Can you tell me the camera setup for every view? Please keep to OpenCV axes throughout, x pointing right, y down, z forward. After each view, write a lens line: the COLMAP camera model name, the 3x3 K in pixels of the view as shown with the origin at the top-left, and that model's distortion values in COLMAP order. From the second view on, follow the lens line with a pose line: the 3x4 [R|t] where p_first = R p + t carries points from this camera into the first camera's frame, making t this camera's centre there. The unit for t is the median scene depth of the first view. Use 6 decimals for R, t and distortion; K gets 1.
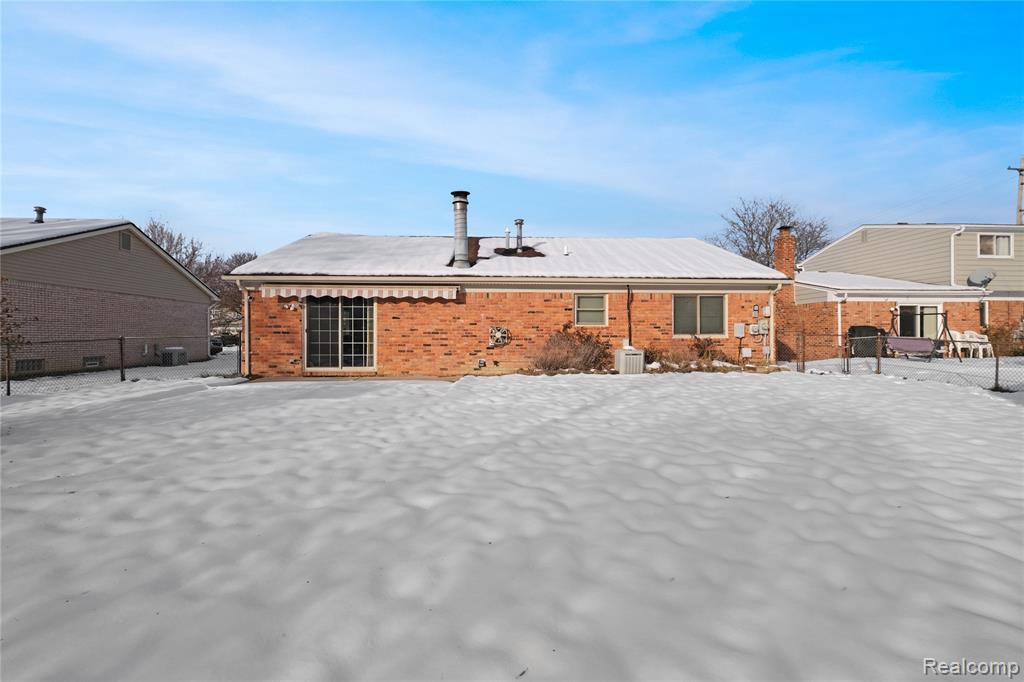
lens RADIAL K [[447.7, 0, 514.6], [0, 447.7, 337.9], [0, 0, 1]] dist [0.000081, -0.000044]
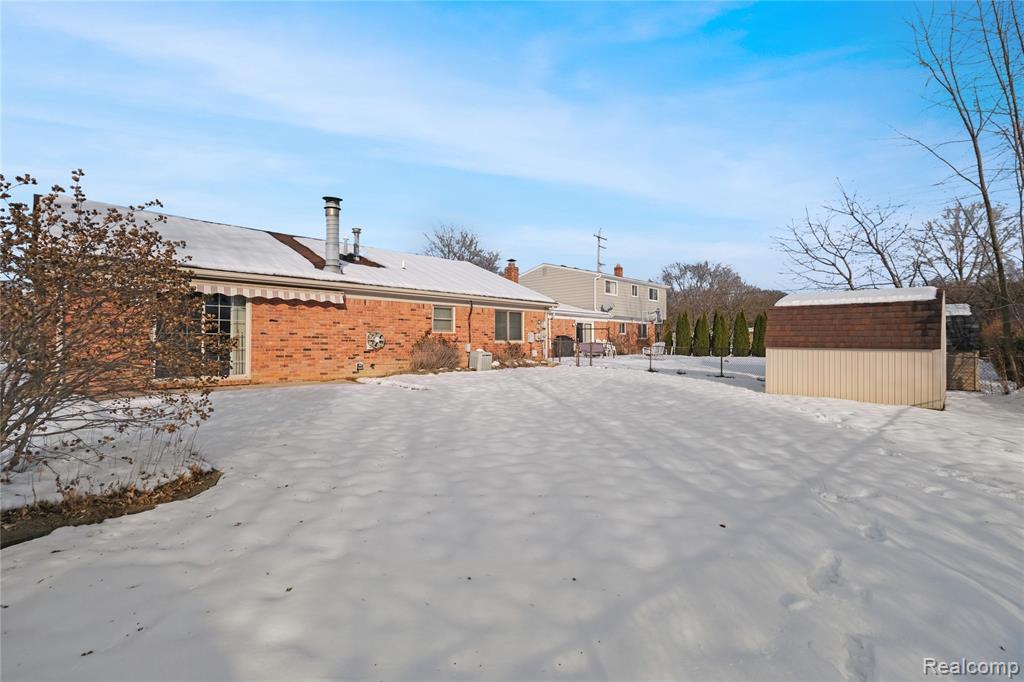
lens RADIAL K [[488.8, 0, 512.6], [0, 488.8, 338.0], [0, 0, 1]] dist [-0.000806, -0.000053]
pose [[0.728772, 0.009733, 0.684687, -0.594055], [0.001317, 0.999877, -0.015616, 0.008127], [-0.684755, 0.012282, 0.728670, -0.079791]]
